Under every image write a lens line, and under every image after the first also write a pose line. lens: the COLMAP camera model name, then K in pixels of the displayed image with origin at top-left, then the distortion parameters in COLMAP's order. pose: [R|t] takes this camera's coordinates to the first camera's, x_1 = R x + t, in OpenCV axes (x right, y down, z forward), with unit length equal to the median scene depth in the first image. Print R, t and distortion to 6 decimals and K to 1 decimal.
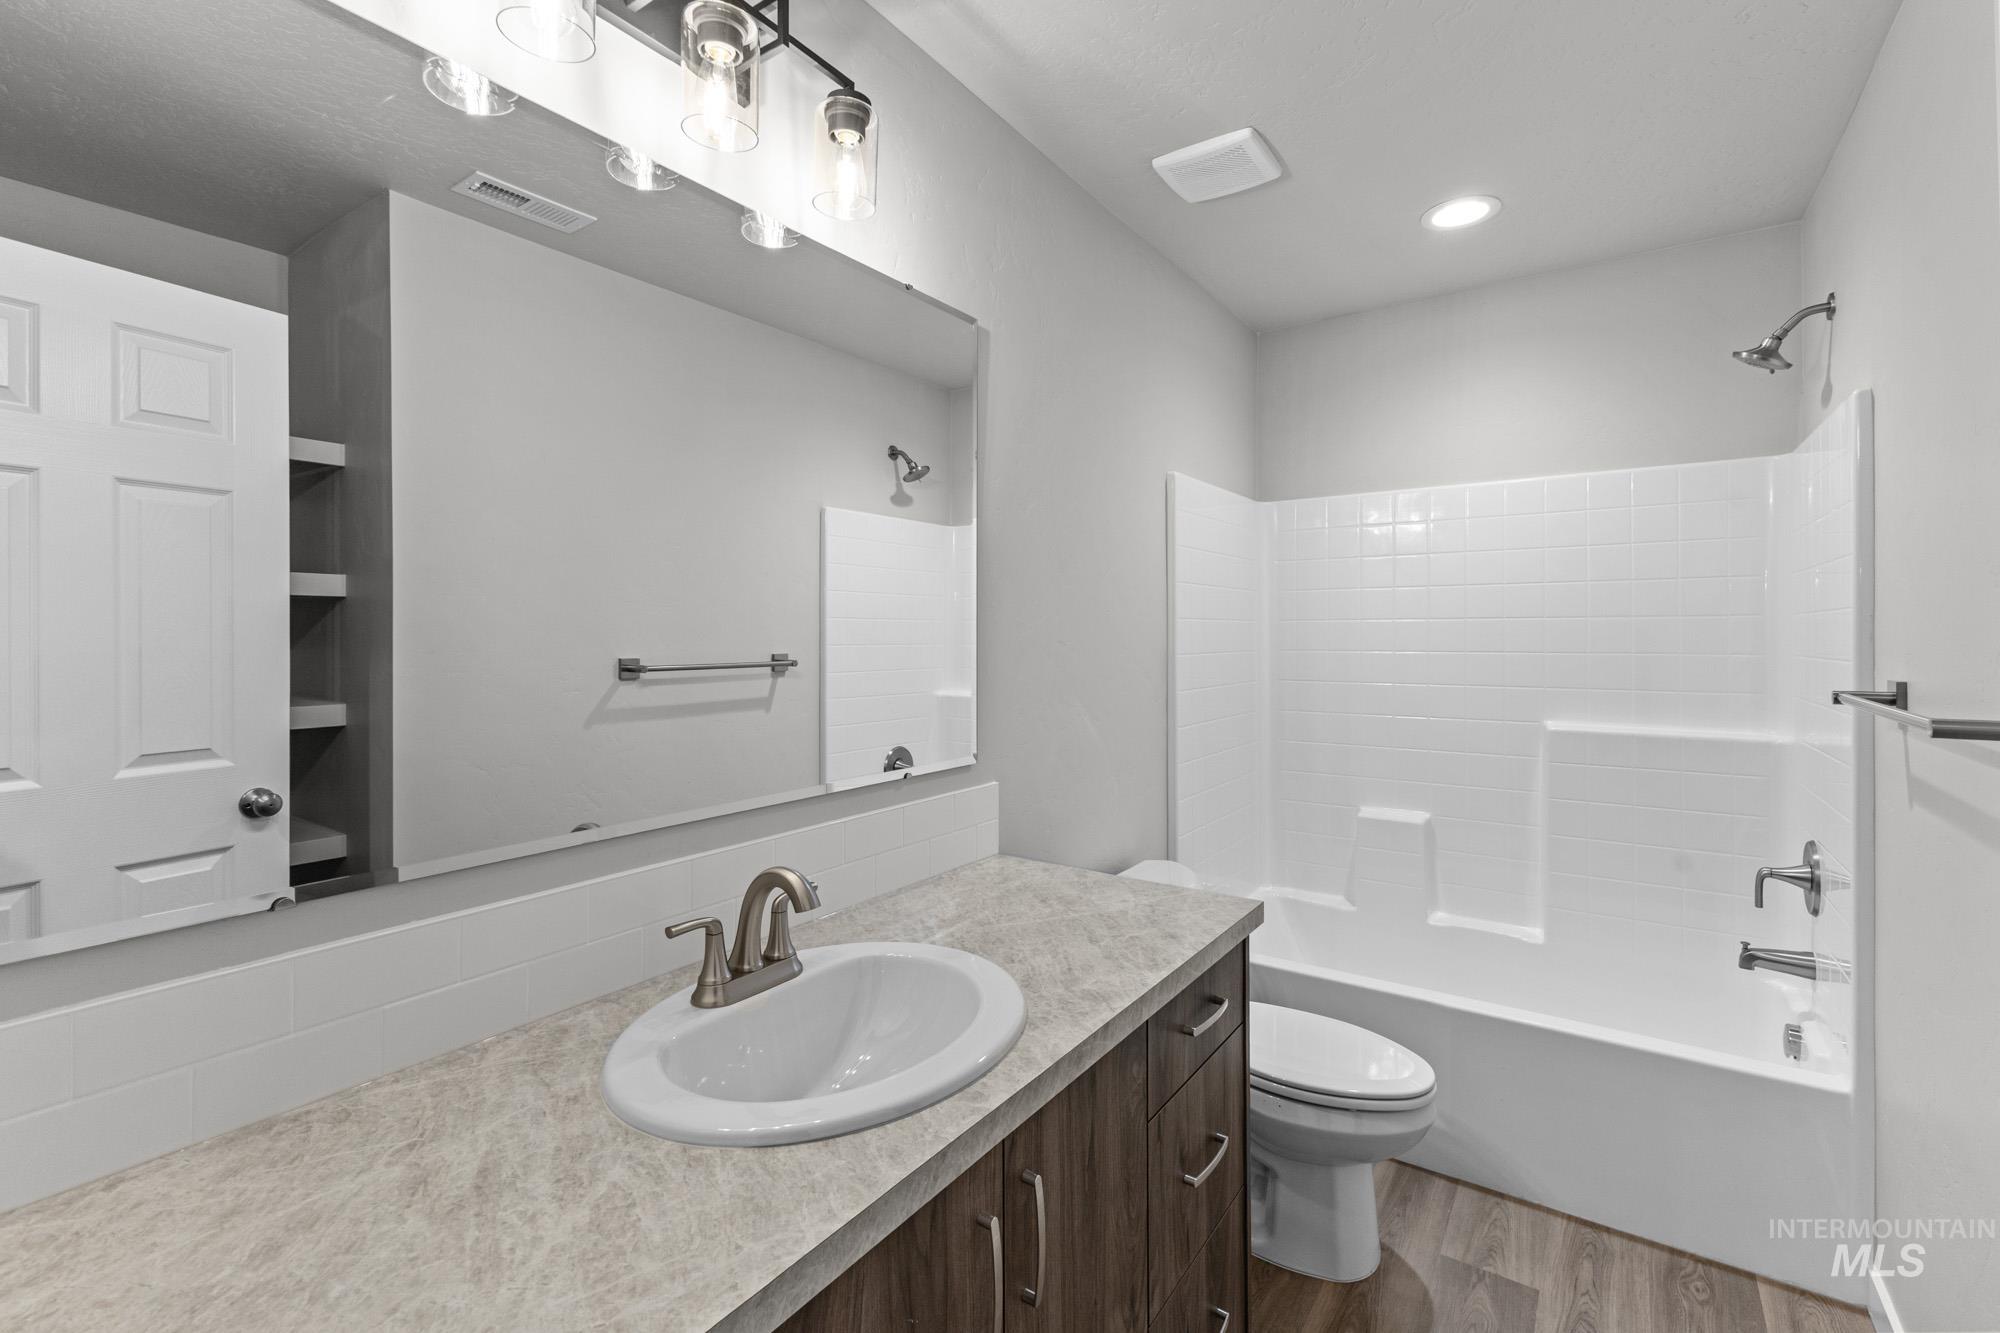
lens RADIAL K [[858.1, 0, 1003.1], [0, 858.1, 642.7], [0, 0, 1]] dist [0.000958, -0.000089]
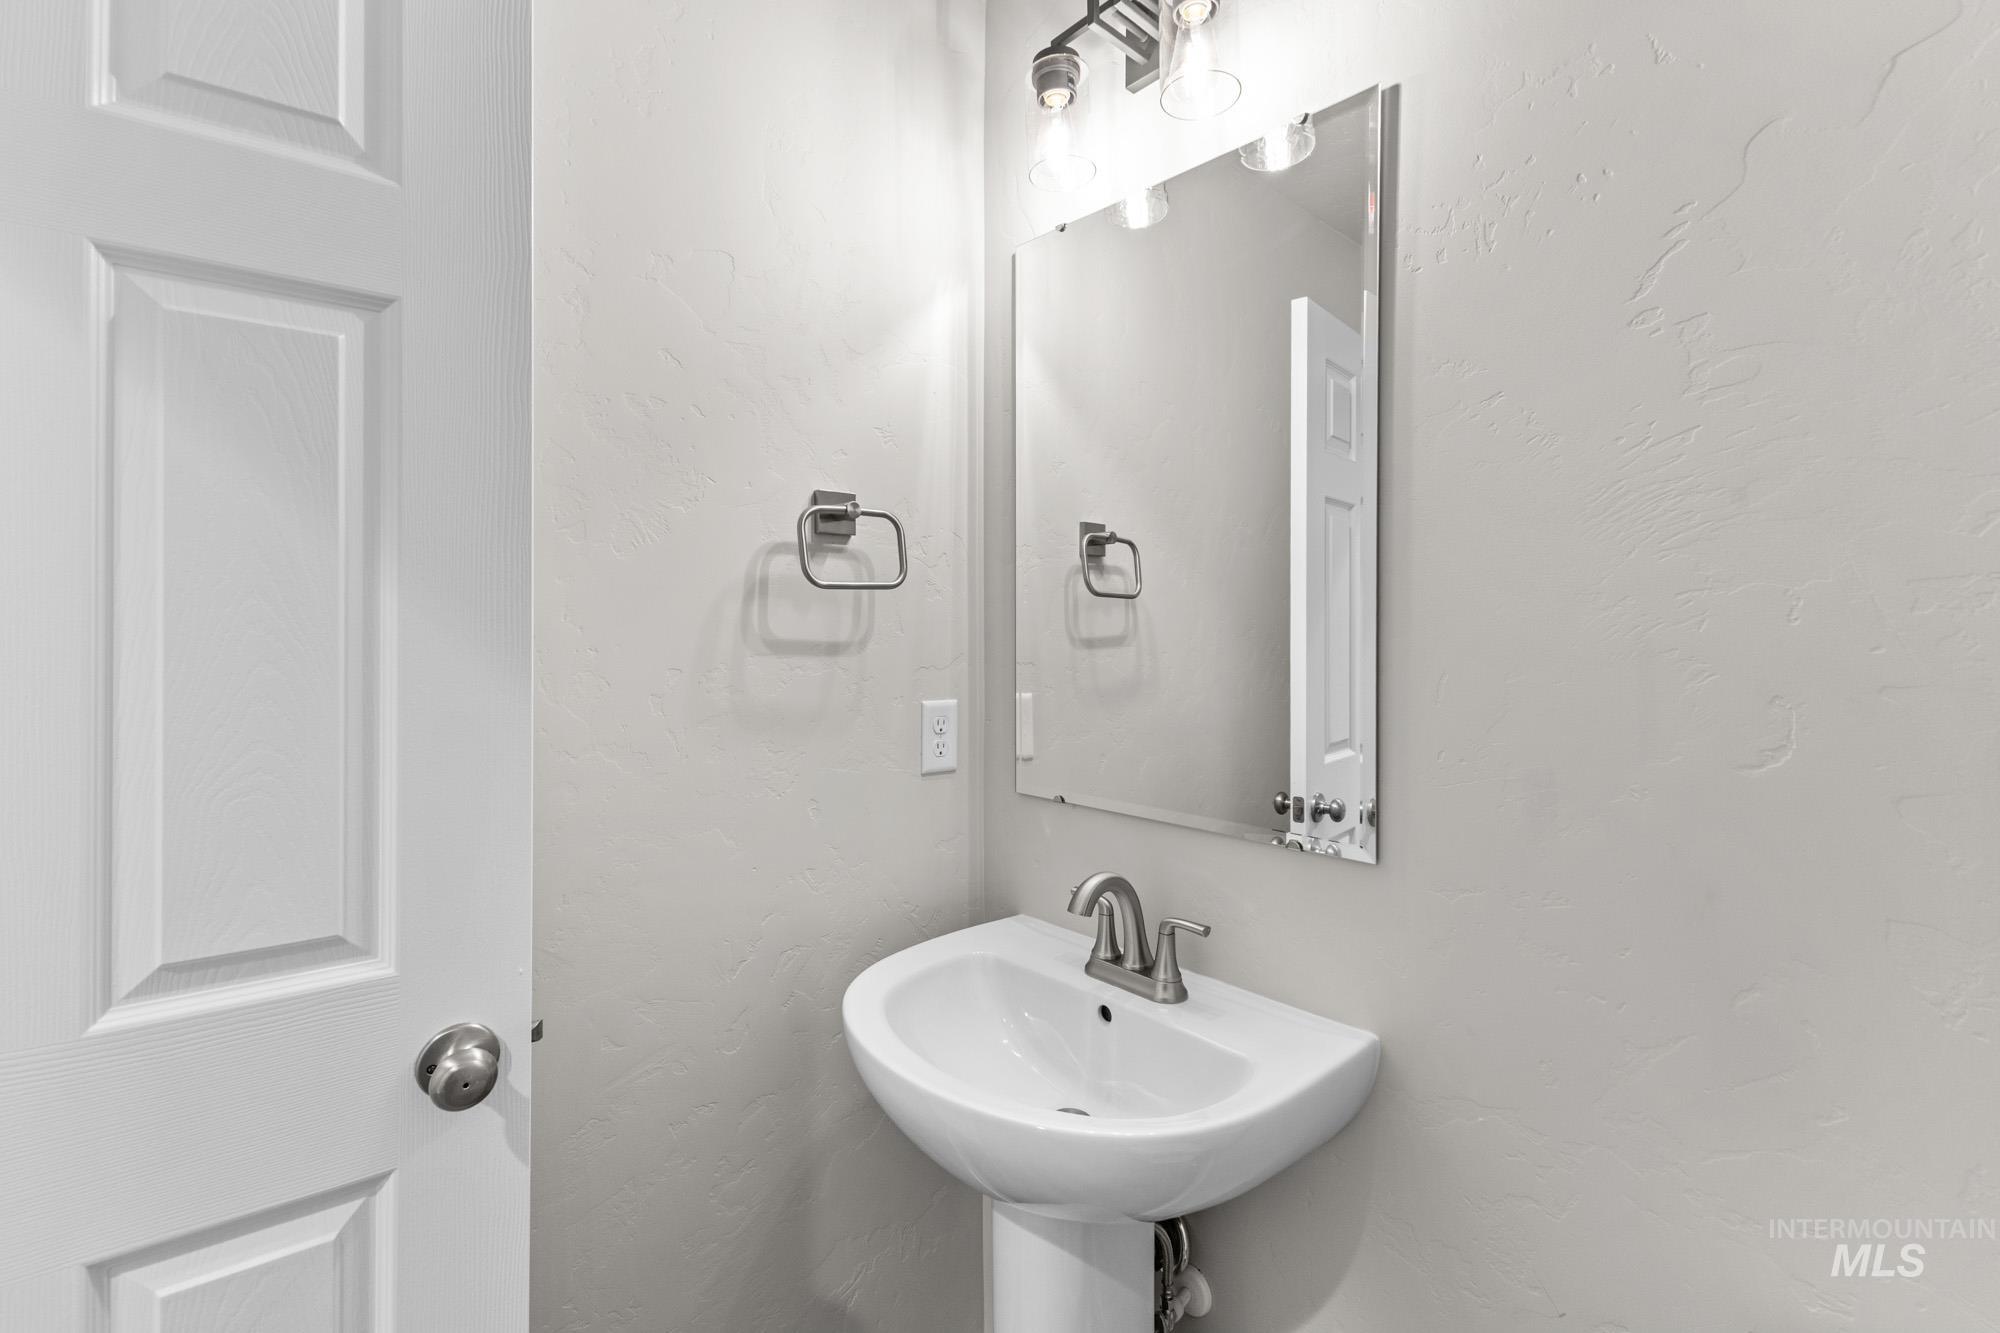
lens RADIAL K [[893.9, 0, 982.1], [0, 893.9, 647.1], [0, 0, 1]] dist [0.003783, 0.000163]
pose [[0.858633, 0.001187, -0.512589, -0.133974], [-0.003721, 0.999985, -0.003918, -0.003572], [0.512577, 0.005271, 0.858625, 0.235045]]
